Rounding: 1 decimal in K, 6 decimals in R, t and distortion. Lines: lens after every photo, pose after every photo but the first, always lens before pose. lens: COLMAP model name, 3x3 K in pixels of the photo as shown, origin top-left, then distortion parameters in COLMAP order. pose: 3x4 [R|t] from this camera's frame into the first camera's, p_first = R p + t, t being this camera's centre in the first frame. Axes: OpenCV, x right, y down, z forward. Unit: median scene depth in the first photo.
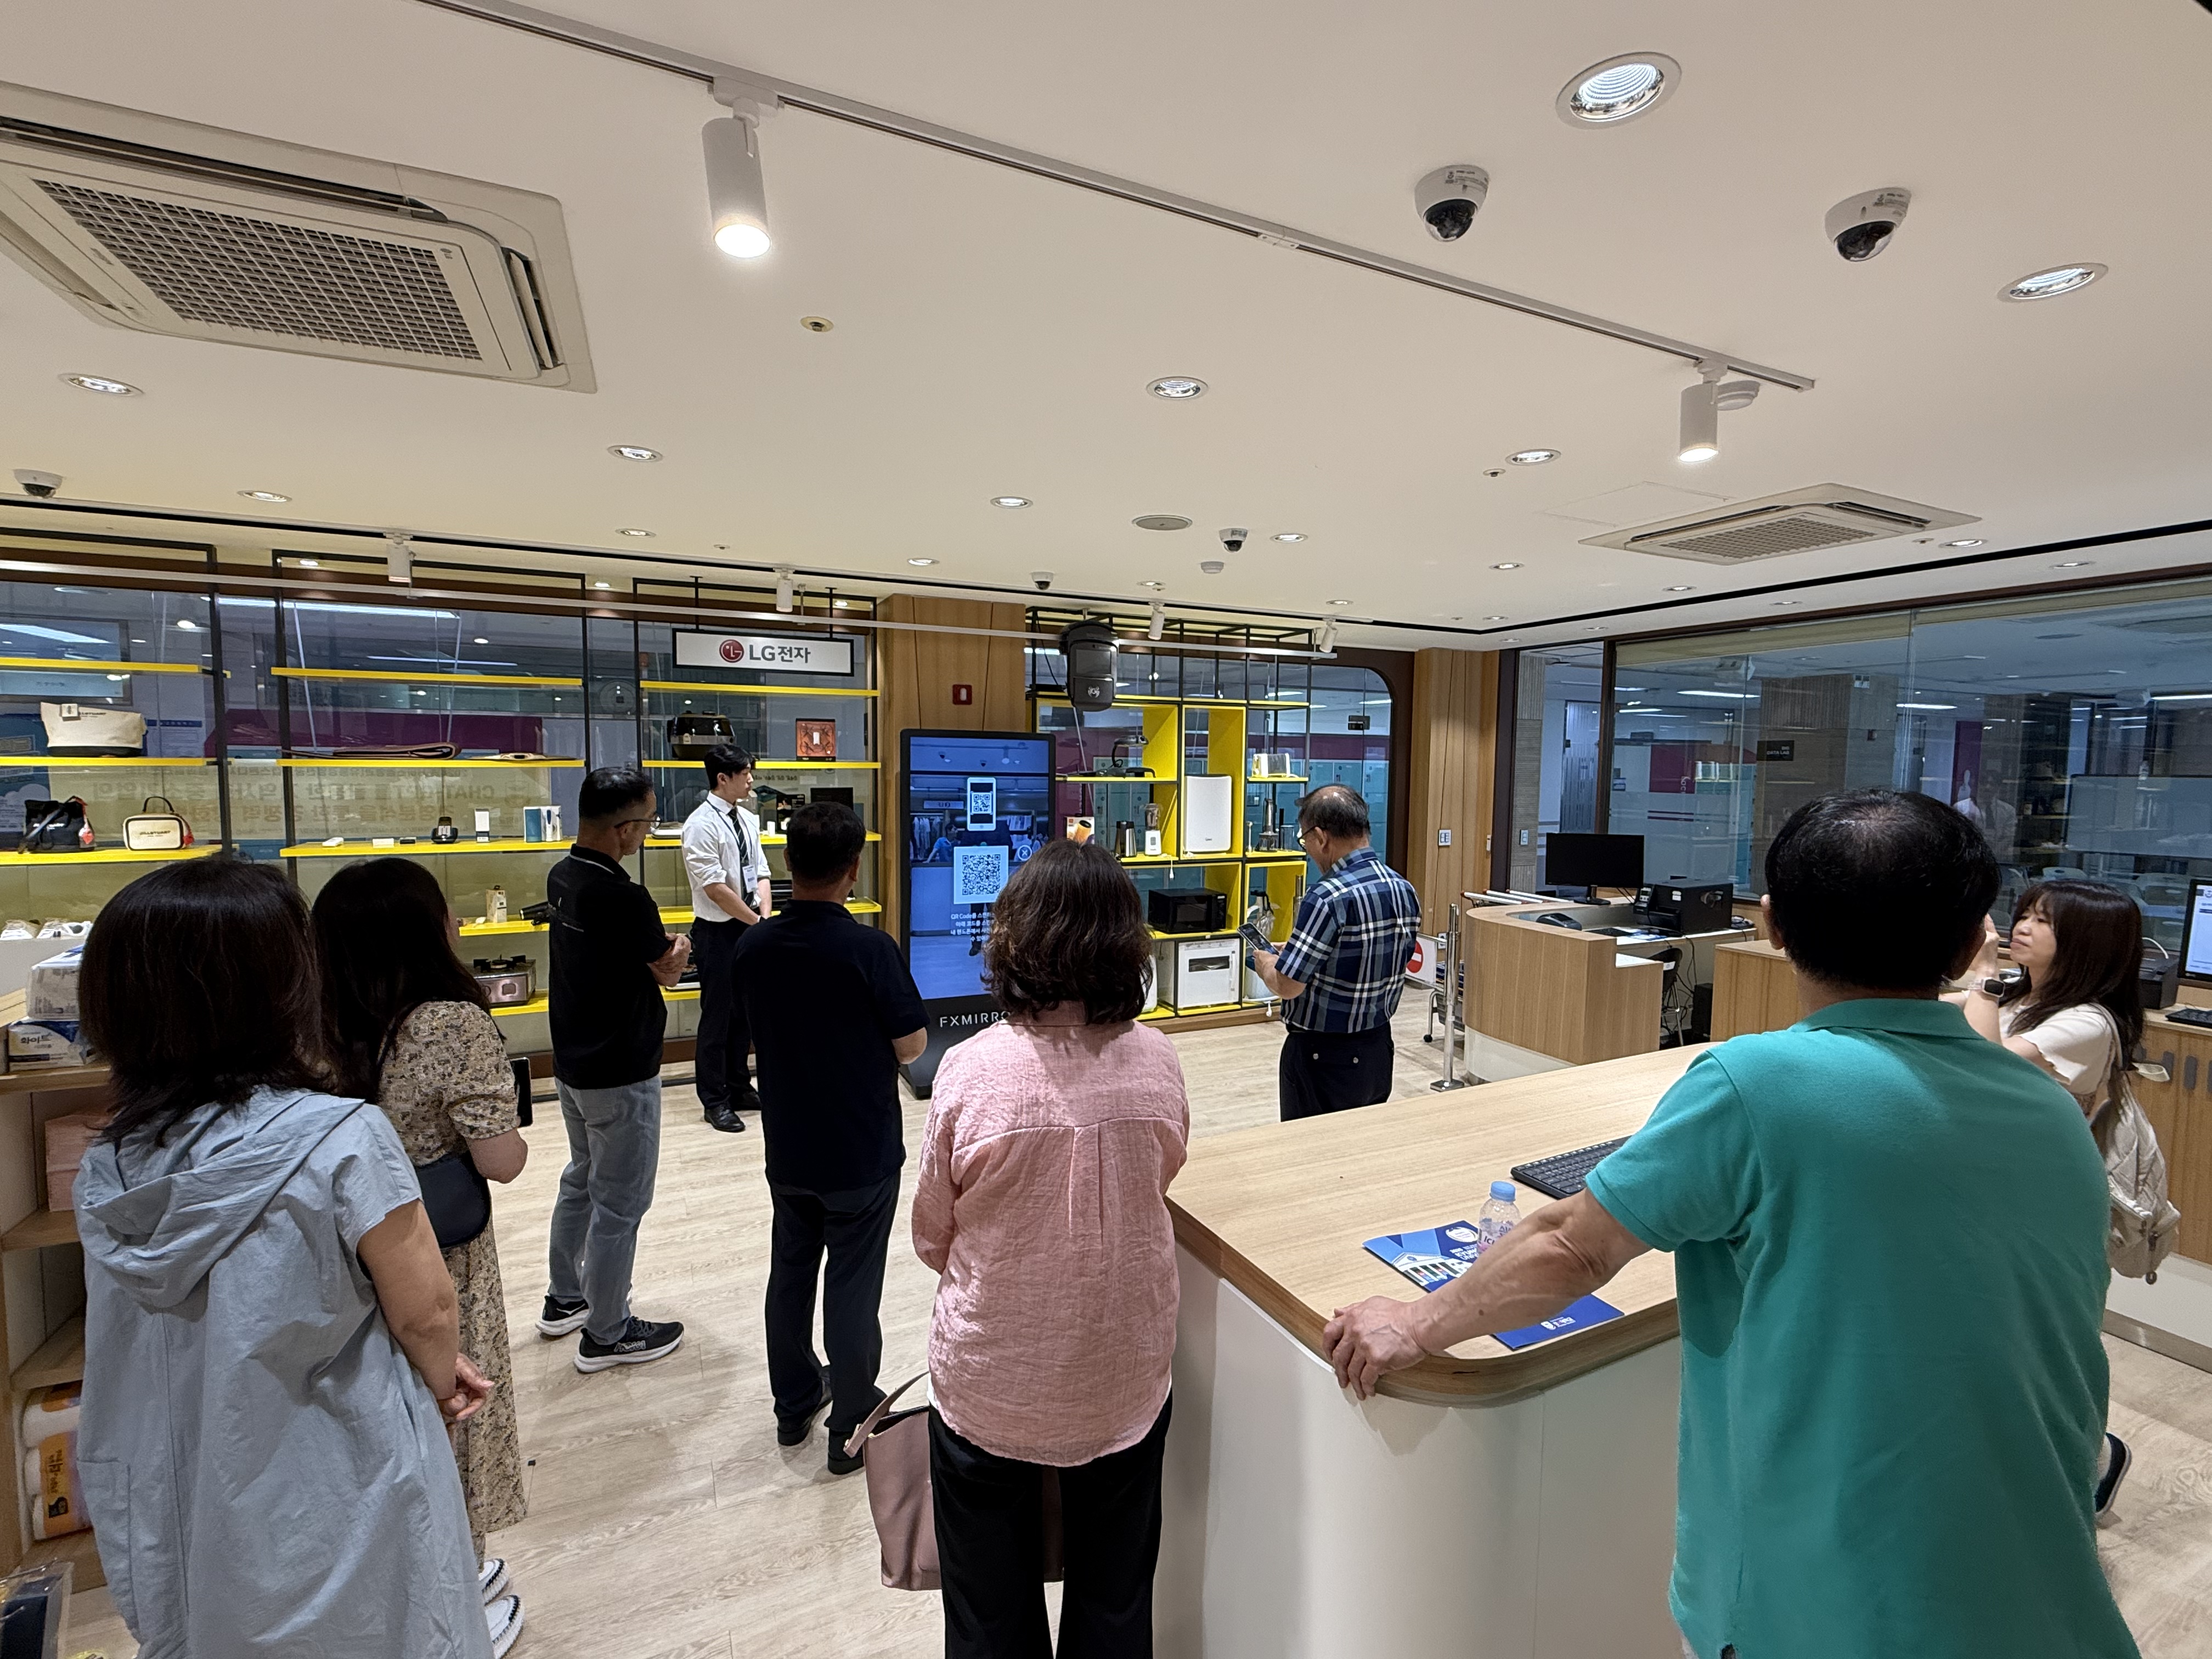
lens RADIAL K [[963.2, 0, 1106.0], [0, 963.2, 829.5], [0, 0, 1]] dist [-0.031201, 0.000009]
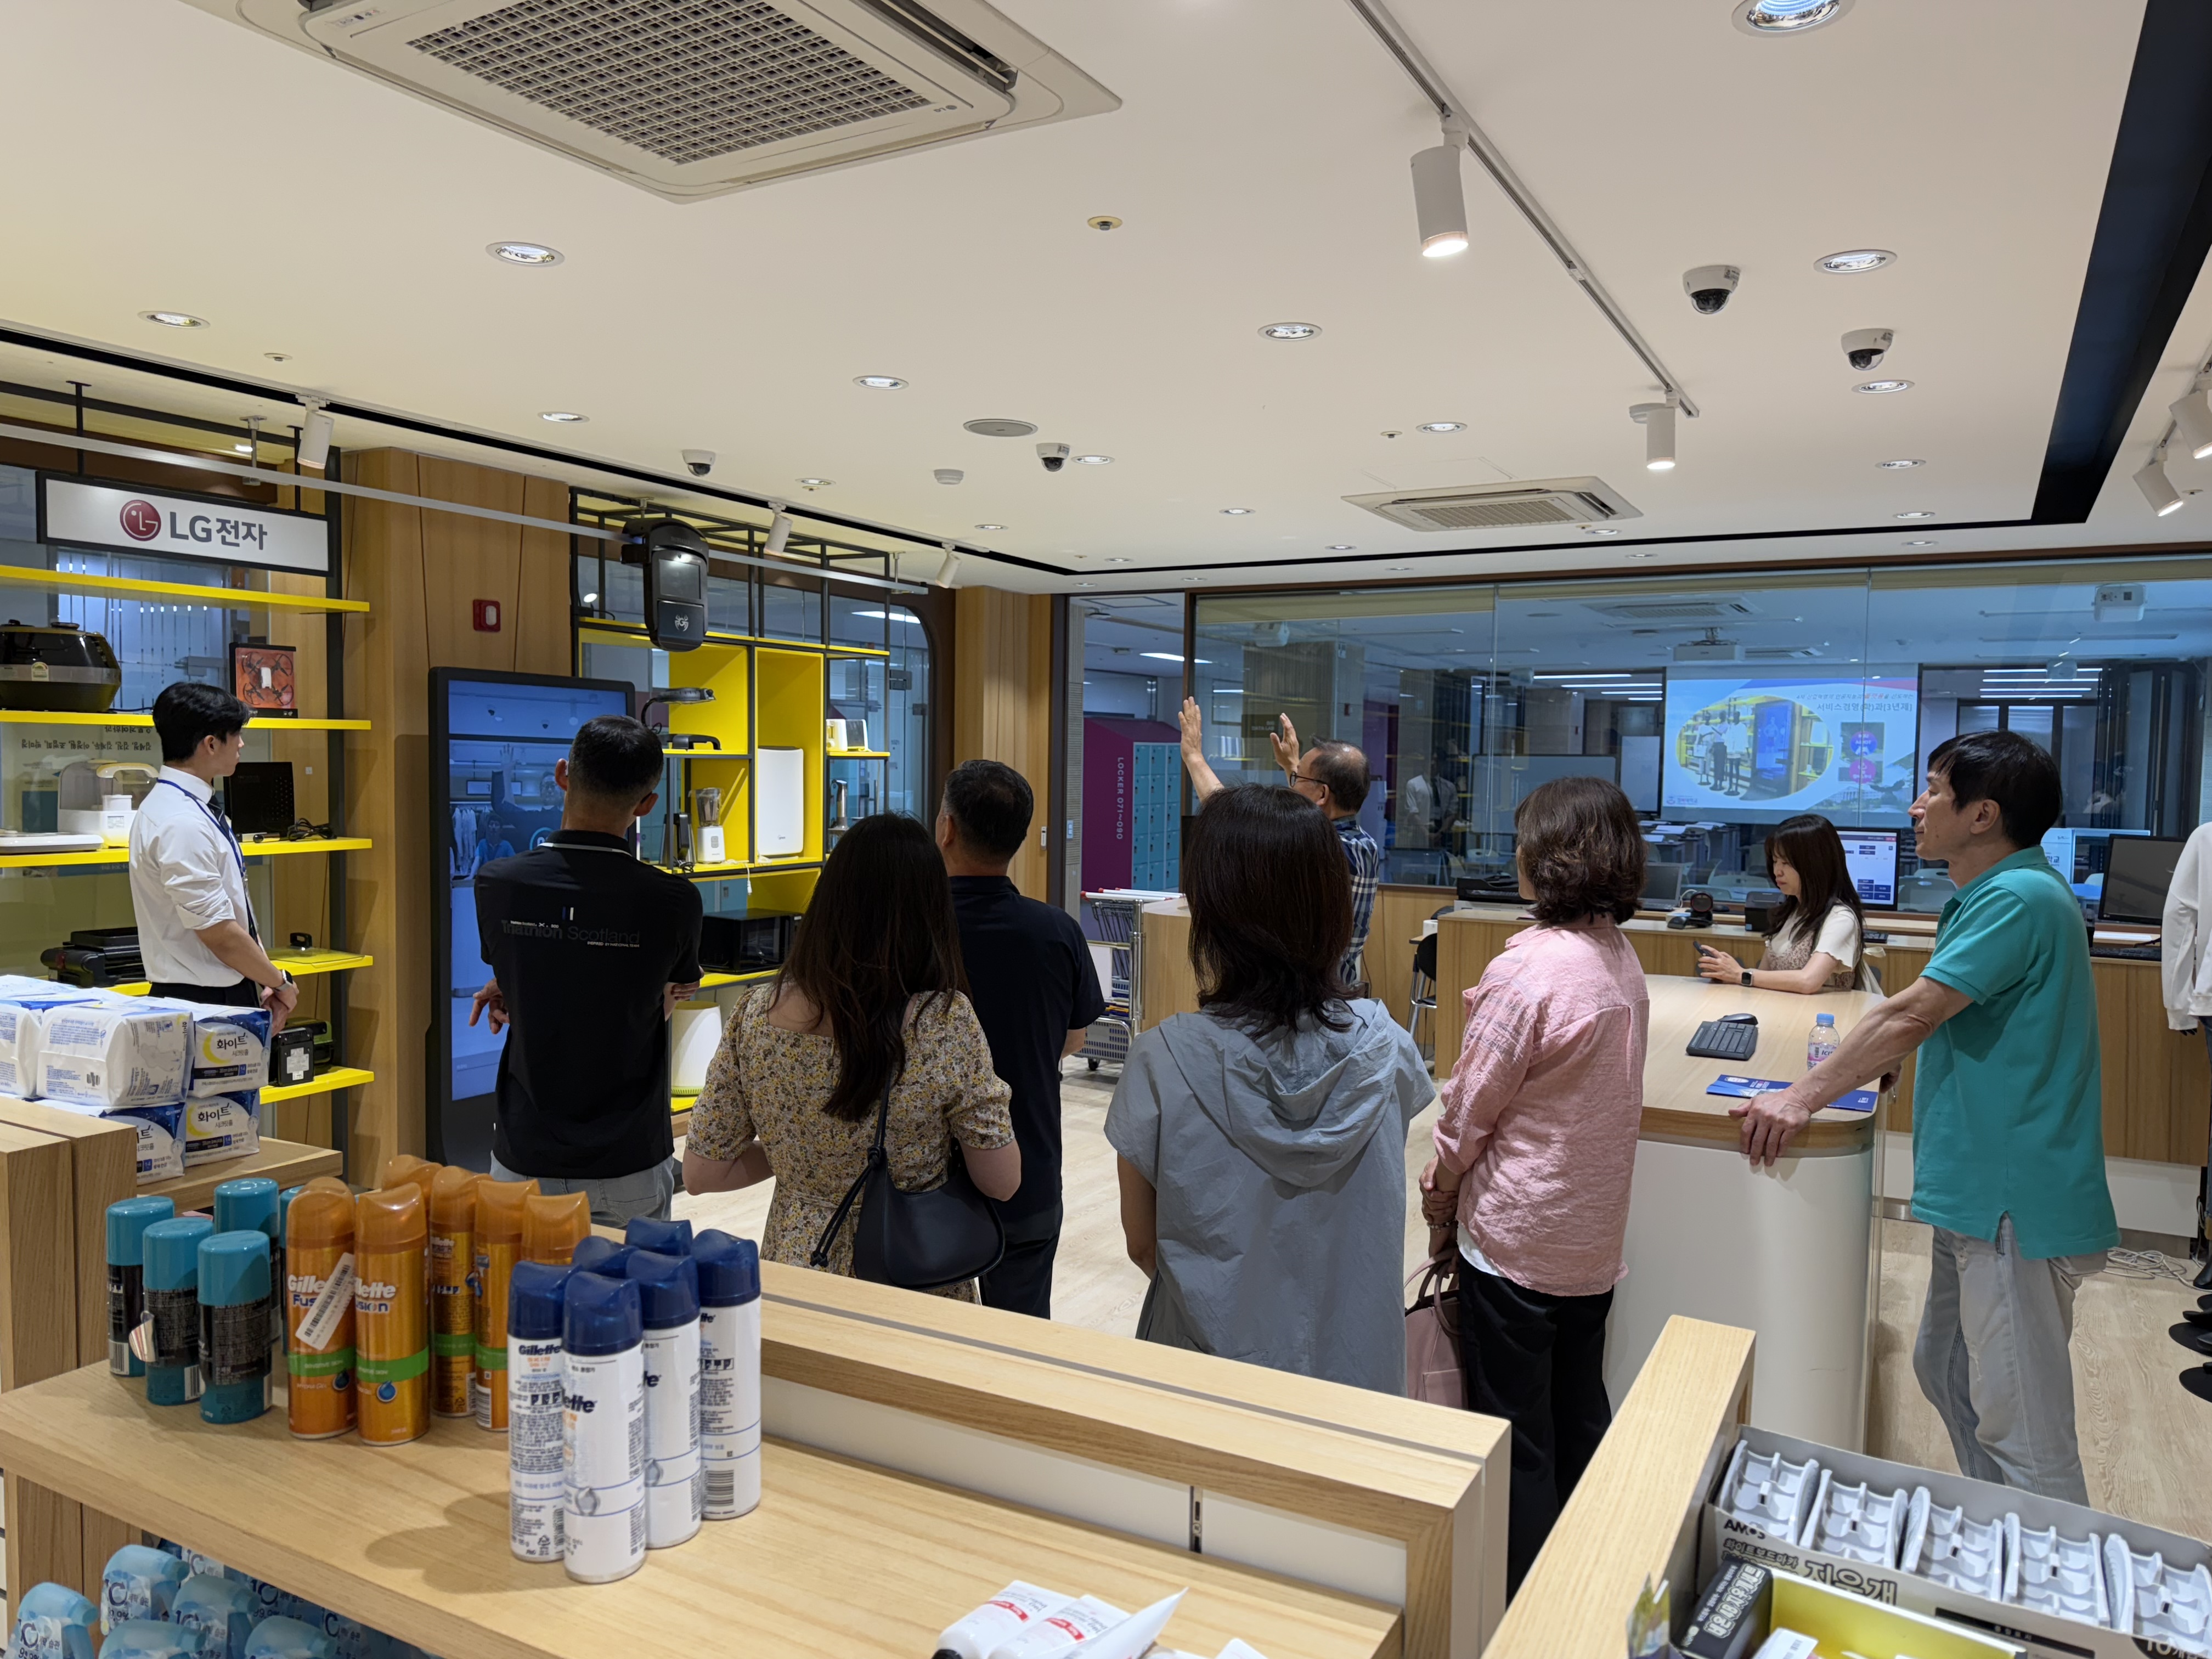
lens RADIAL K [[1526.9, 0, 1106.0], [0, 1526.9, 829.5], [0, 0, 1]] dist [0.108035, -0.281017]
pose [[0.793444, -0.027061, 0.608041, -0.434590], [0.034400, 0.999408, -0.000409, 0.014435], [-0.607670, 0.021241, 0.793905, -0.049818]]
